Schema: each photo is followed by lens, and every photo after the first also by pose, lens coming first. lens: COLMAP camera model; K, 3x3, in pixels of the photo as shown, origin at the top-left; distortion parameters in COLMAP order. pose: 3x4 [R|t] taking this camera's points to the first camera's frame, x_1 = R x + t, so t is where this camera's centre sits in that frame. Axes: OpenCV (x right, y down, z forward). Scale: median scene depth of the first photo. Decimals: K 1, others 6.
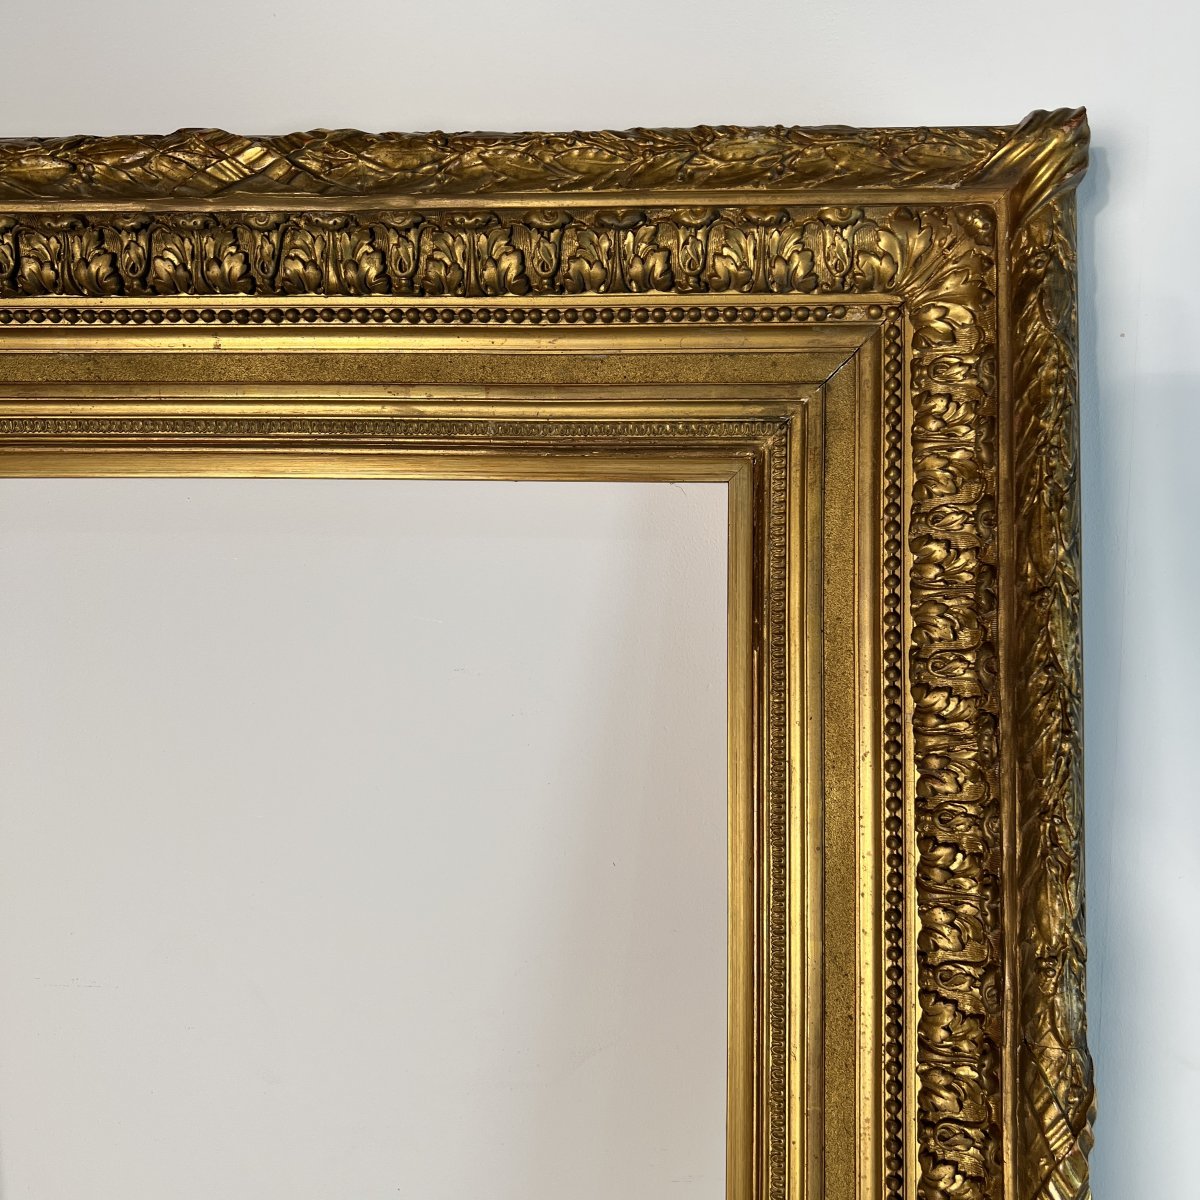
lens RADIAL K [[1189.3, 0, 600.0], [0, 1189.3, 600.0], [0, 0, 1]] dist [0.078064, -0.226561]
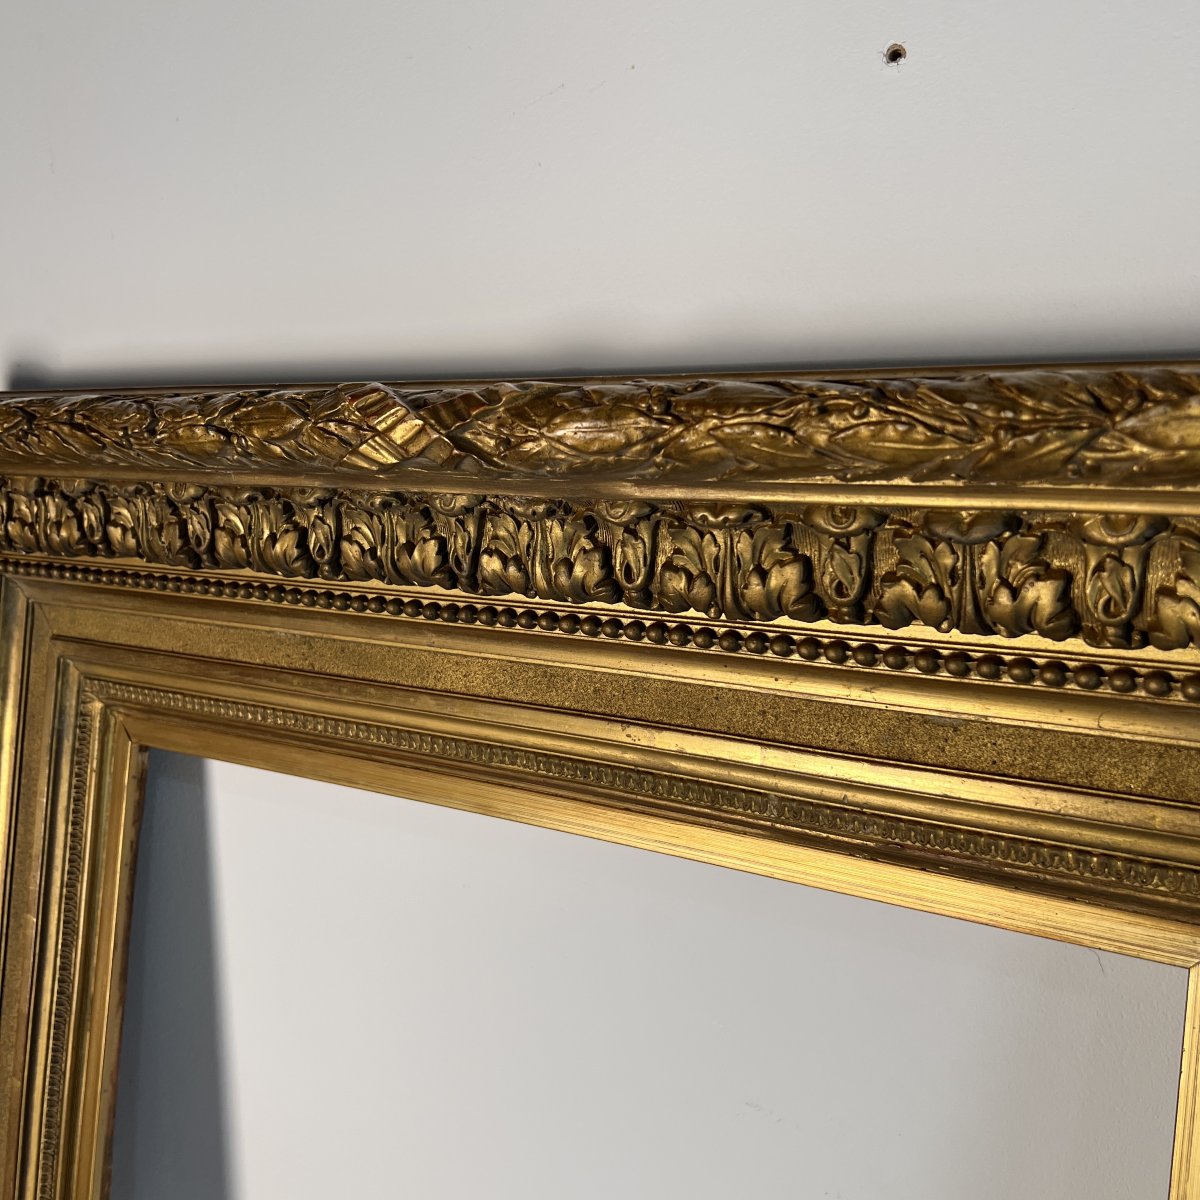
lens RADIAL K [[1189.3, 0, 600.0], [0, 1189.3, 600.0], [0, 0, 1]] dist [0.078064, -0.226561]
pose [[0.870936, 0.071833, -0.486119, 0.137303], [-0.058936, 0.997387, 0.041792, -0.293186], [0.487850, -0.007748, 0.872893, 0.431127]]
